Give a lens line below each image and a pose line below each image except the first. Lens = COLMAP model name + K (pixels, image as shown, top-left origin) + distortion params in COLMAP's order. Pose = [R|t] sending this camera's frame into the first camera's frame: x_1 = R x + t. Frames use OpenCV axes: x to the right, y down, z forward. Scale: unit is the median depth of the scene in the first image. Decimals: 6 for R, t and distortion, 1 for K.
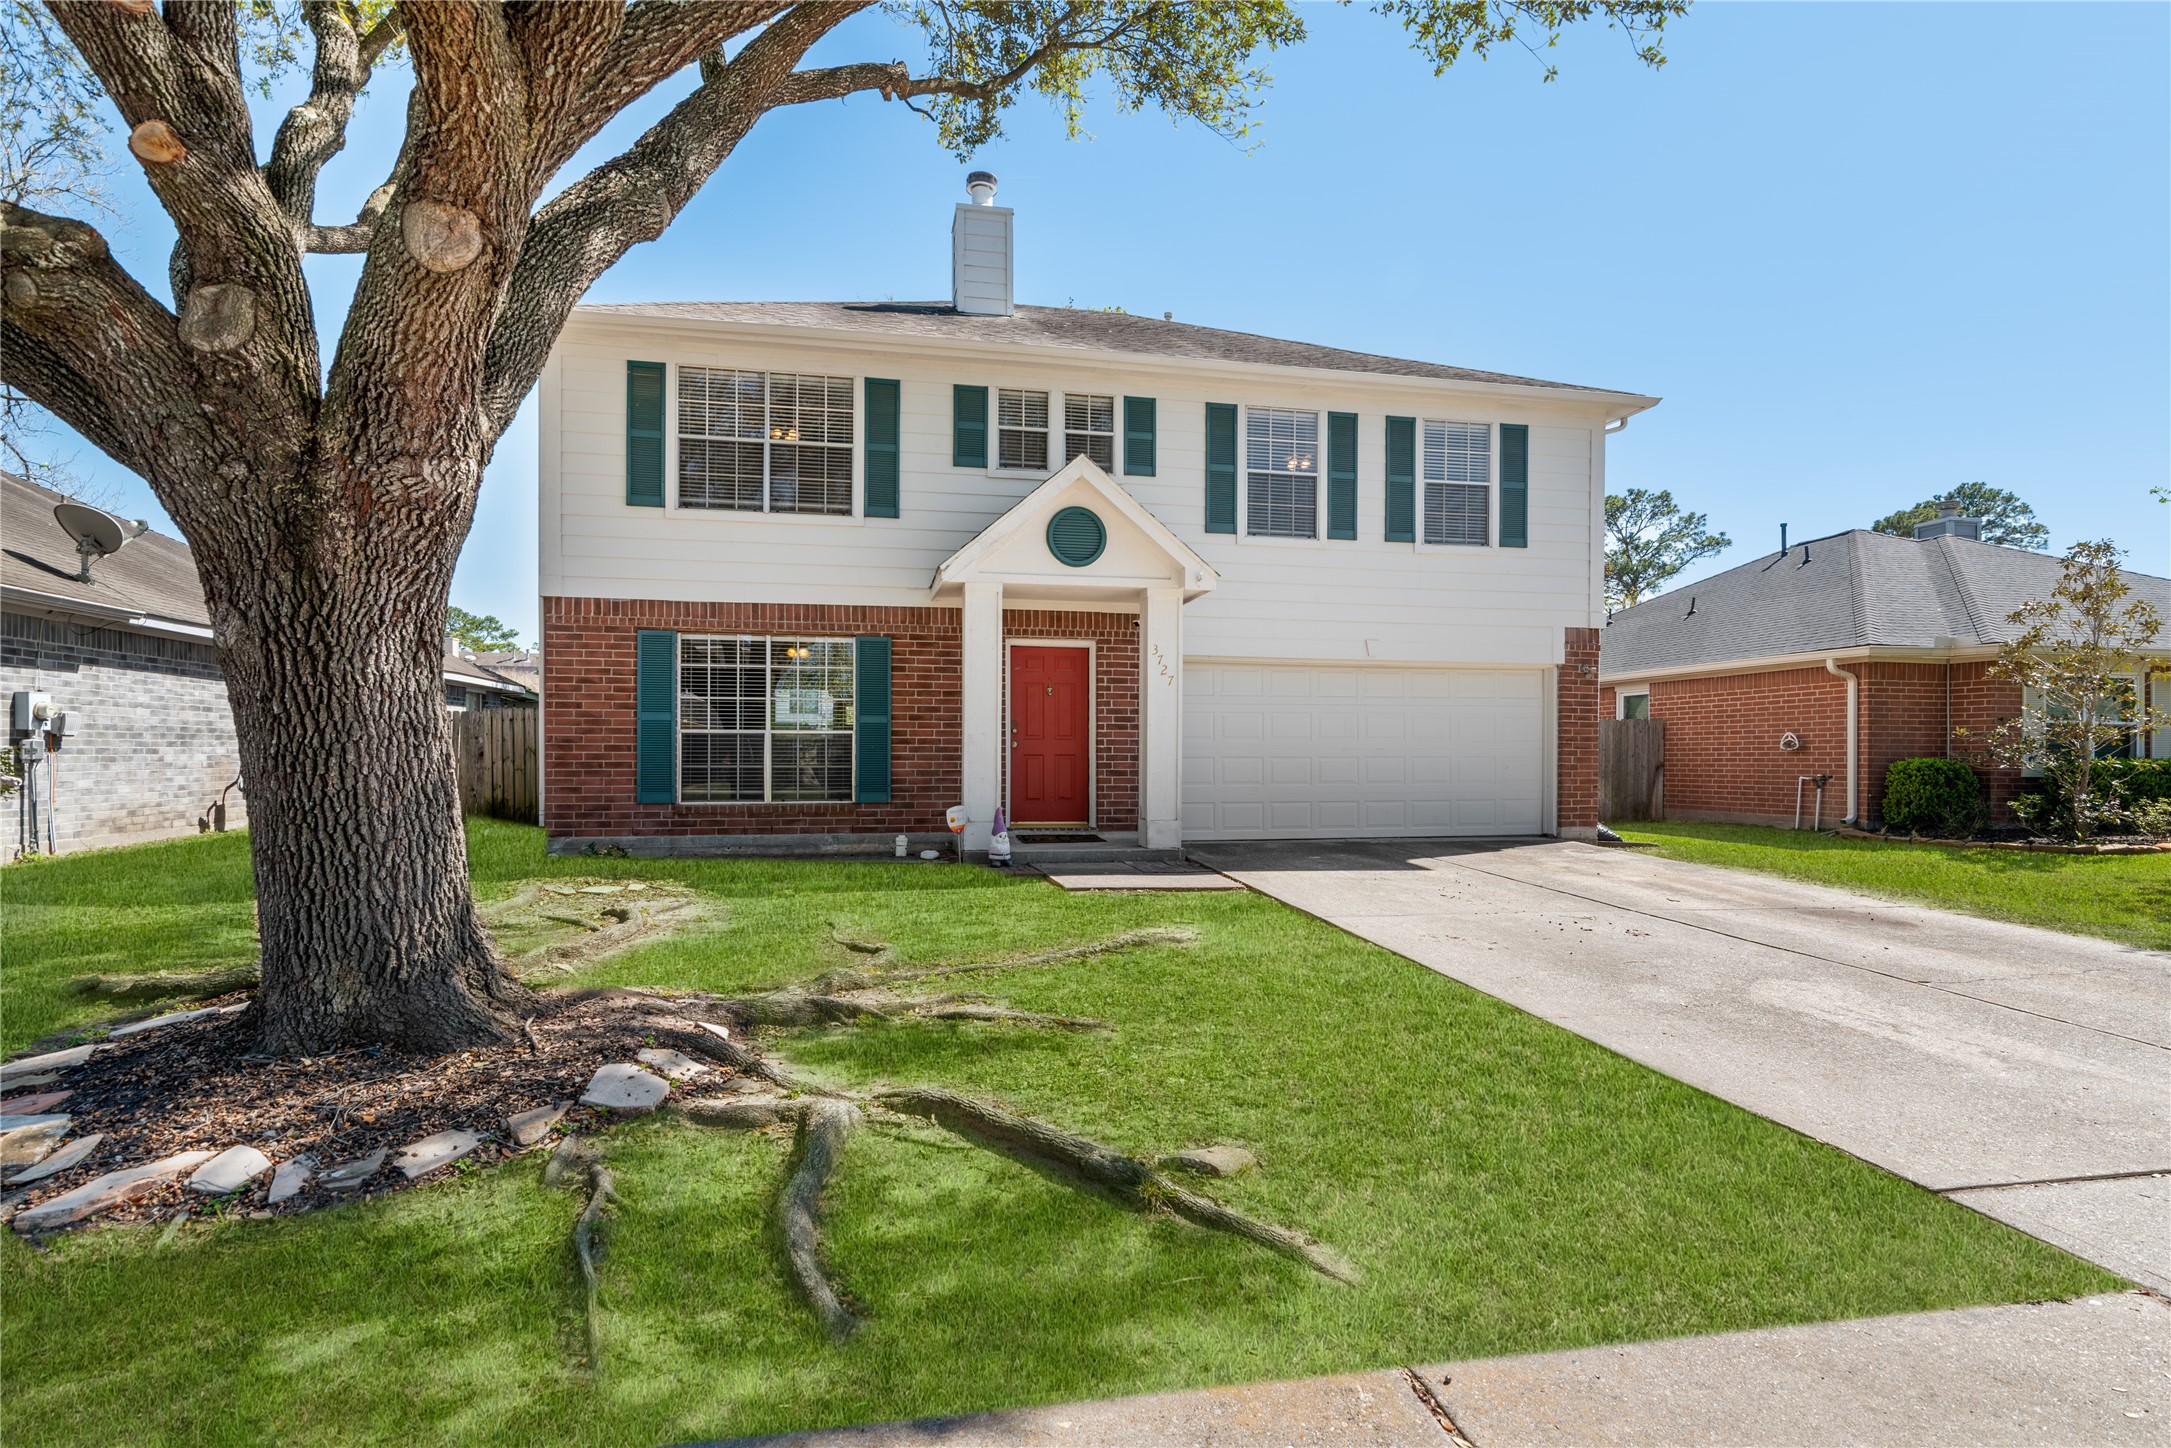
lens RADIAL K [[1108.1, 0, 1085.7], [0, 1108.1, 778.2], [0, 0, 1]] dist [0.004101, 0.000981]
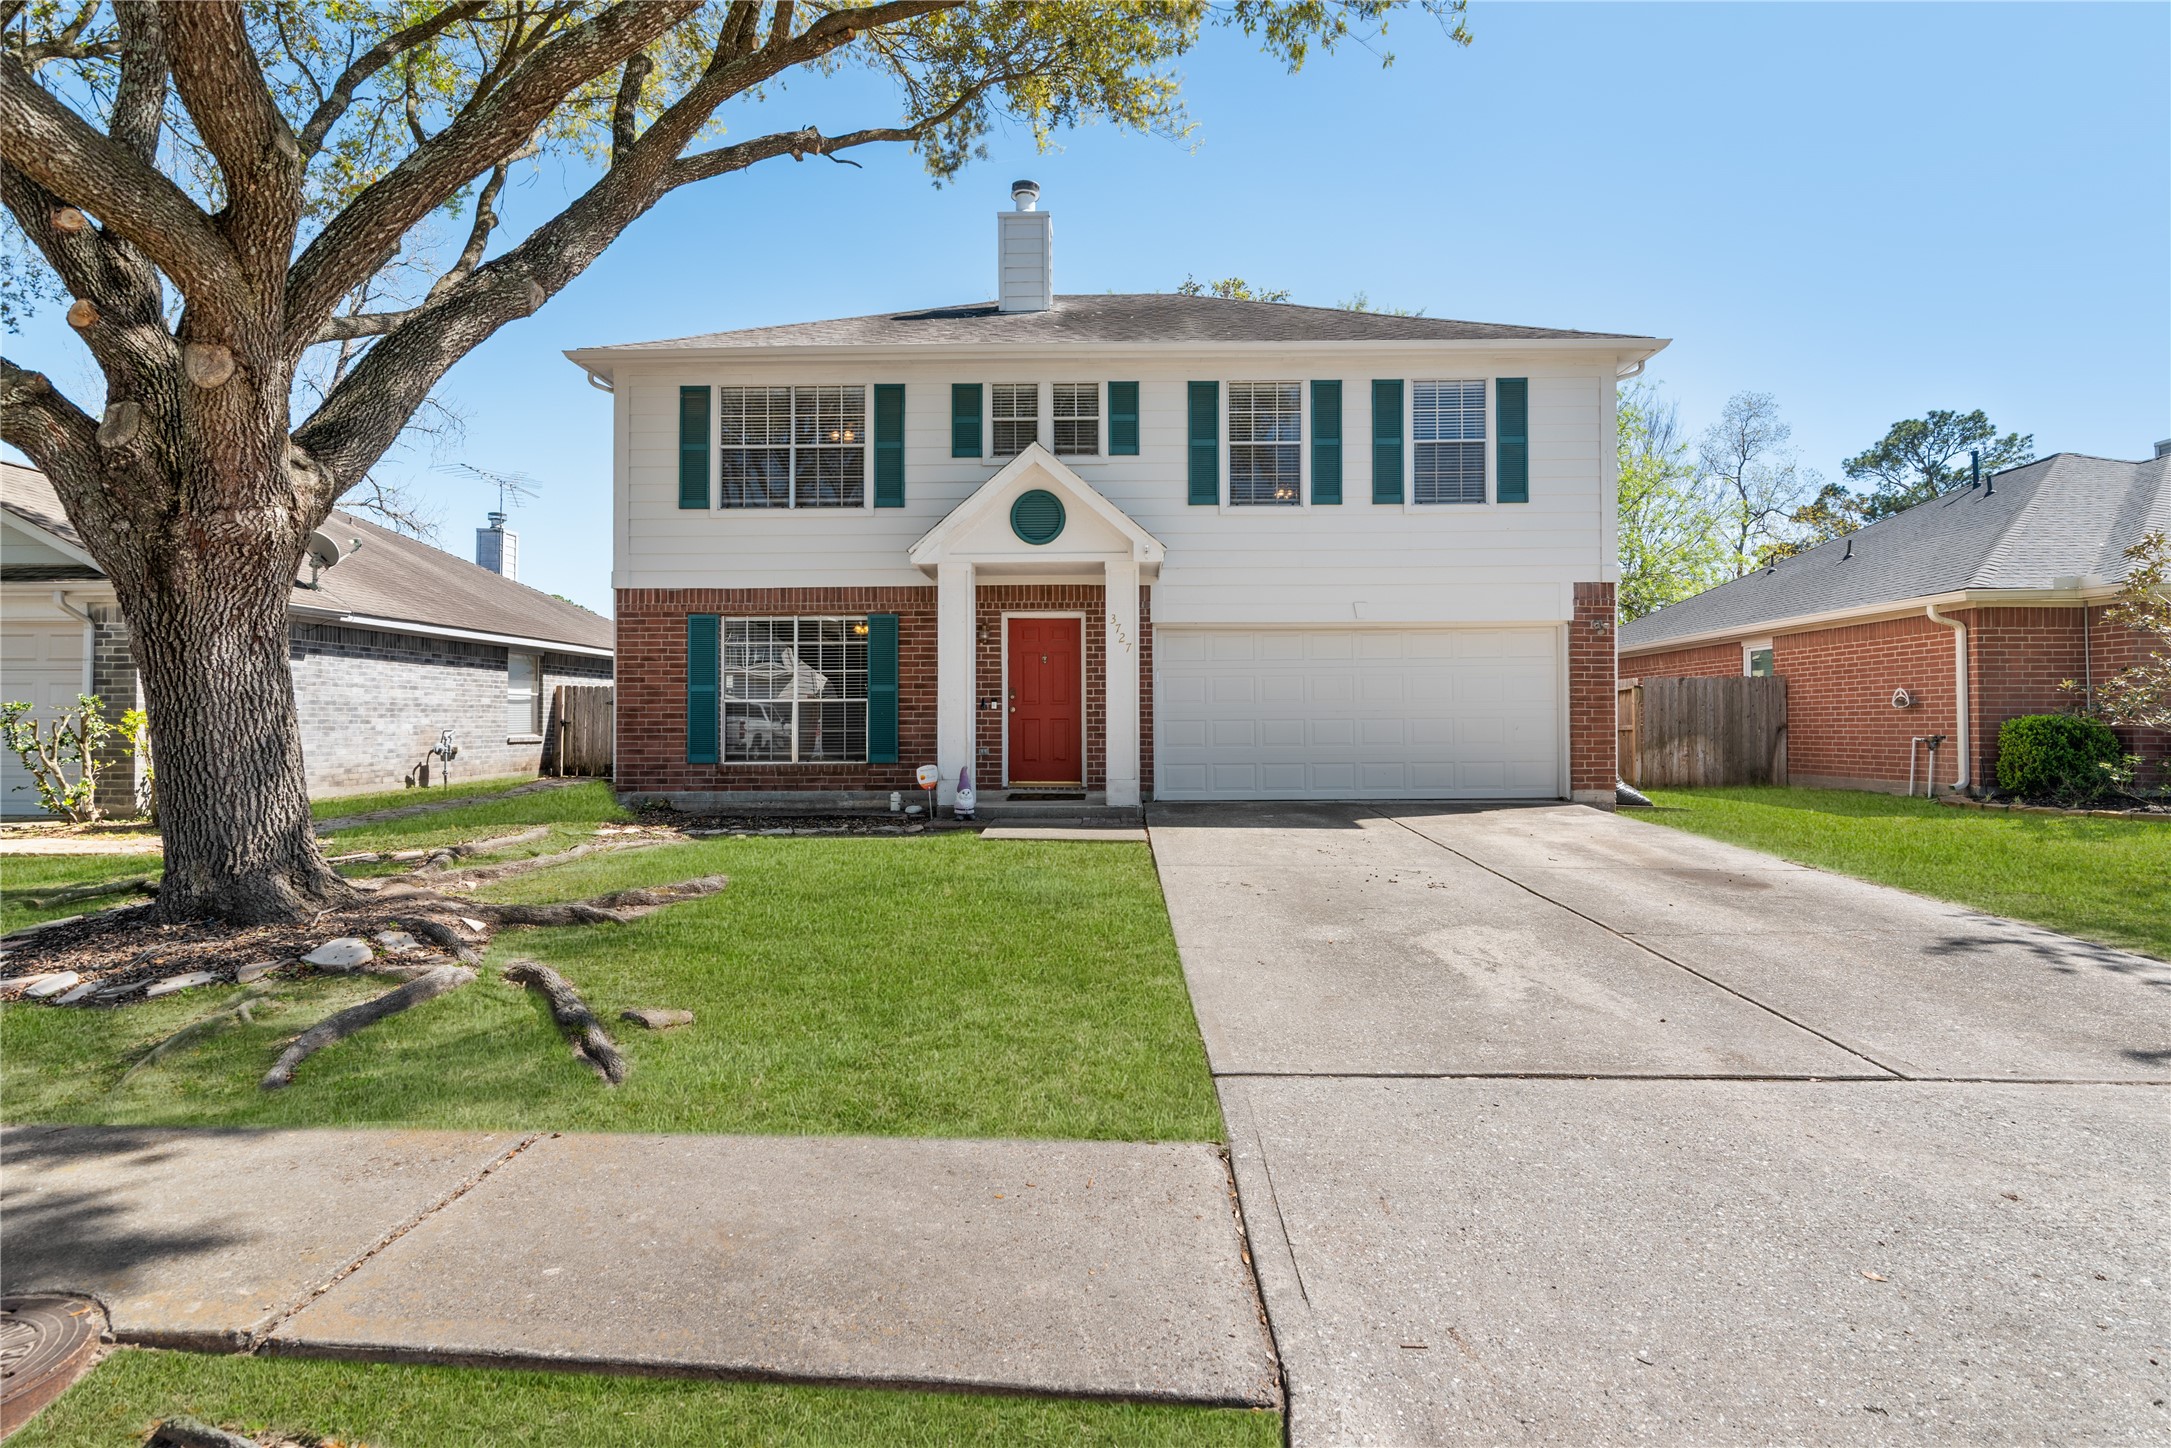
lens RADIAL K [[1129.4, 0, 1086.4], [0, 1129.4, 722.0], [0, 0, 1]] dist [0.006459, 0.000938]
pose [[0.972747, -0.007355, -0.231752, 0.270965], [0.002034, 0.999729, -0.023190, 0.007732], [0.231859, 0.022086, 0.972499, -0.056367]]
